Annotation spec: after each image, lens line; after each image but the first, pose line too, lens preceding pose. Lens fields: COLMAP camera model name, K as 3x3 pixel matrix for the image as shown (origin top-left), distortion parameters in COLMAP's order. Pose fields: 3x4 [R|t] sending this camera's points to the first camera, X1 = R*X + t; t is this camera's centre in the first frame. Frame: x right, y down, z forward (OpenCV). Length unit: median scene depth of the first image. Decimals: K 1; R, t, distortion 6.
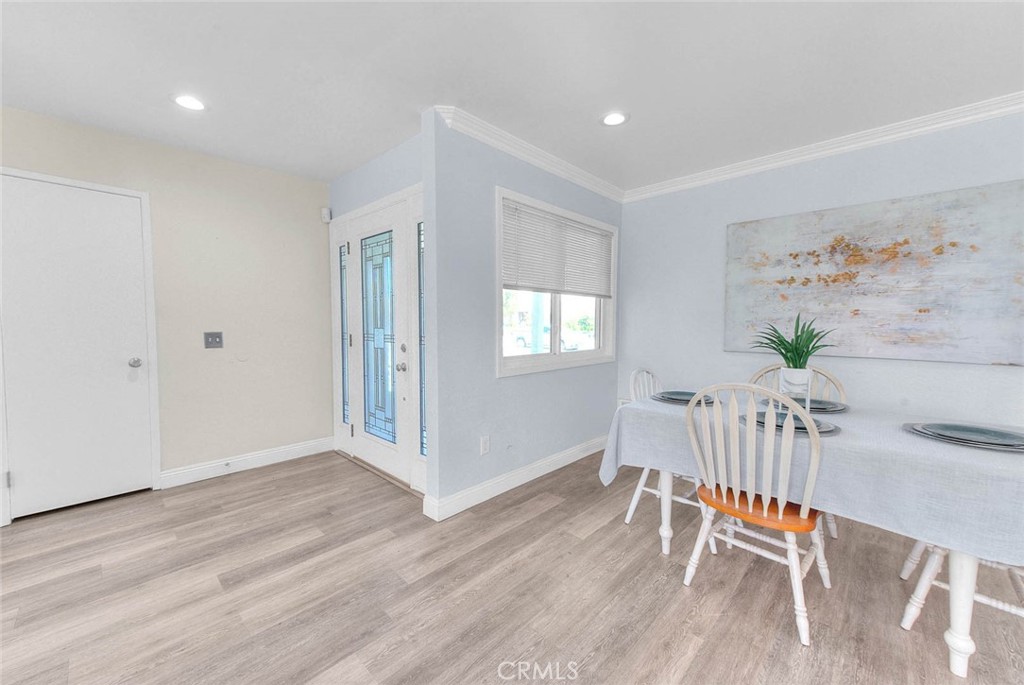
lens RADIAL K [[399.9, 0, 517.2], [0, 399.9, 340.7], [0, 0, 1]] dist [0.021593, -0.001239]
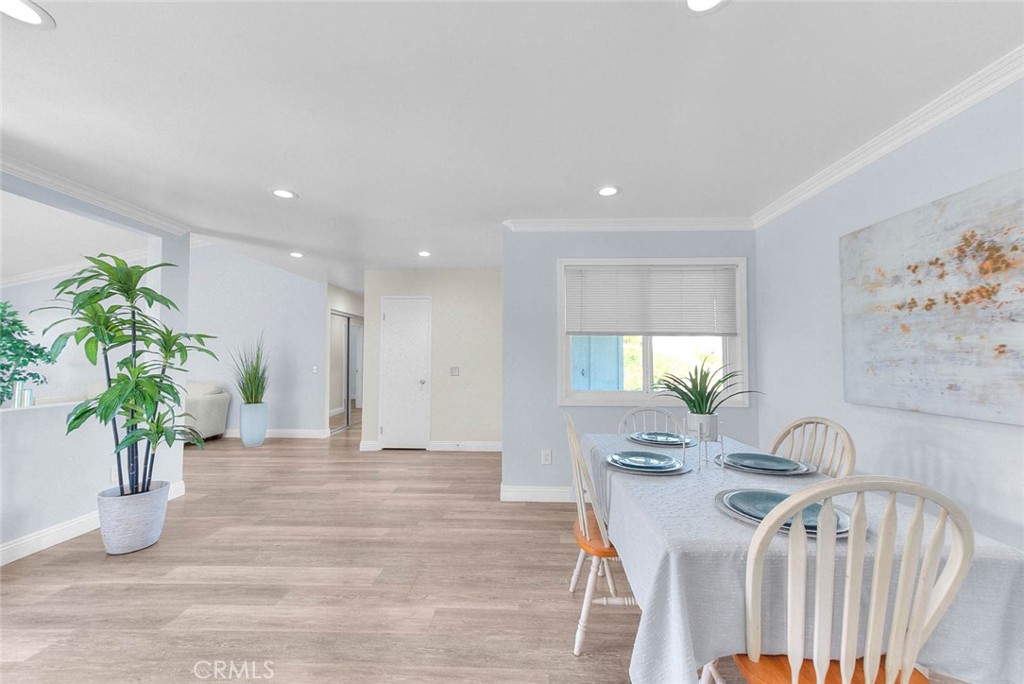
lens RADIAL K [[399.9, 0, 516.2], [0, 399.9, 342.1], [0, 0, 1]] dist [0.021593, -0.001239]
pose [[0.663424, -0.032175, -0.747551, 0.779477], [-0.037315, 0.996409, -0.076002, -0.006600], [0.747312, 0.078316, 0.659842, 0.044927]]
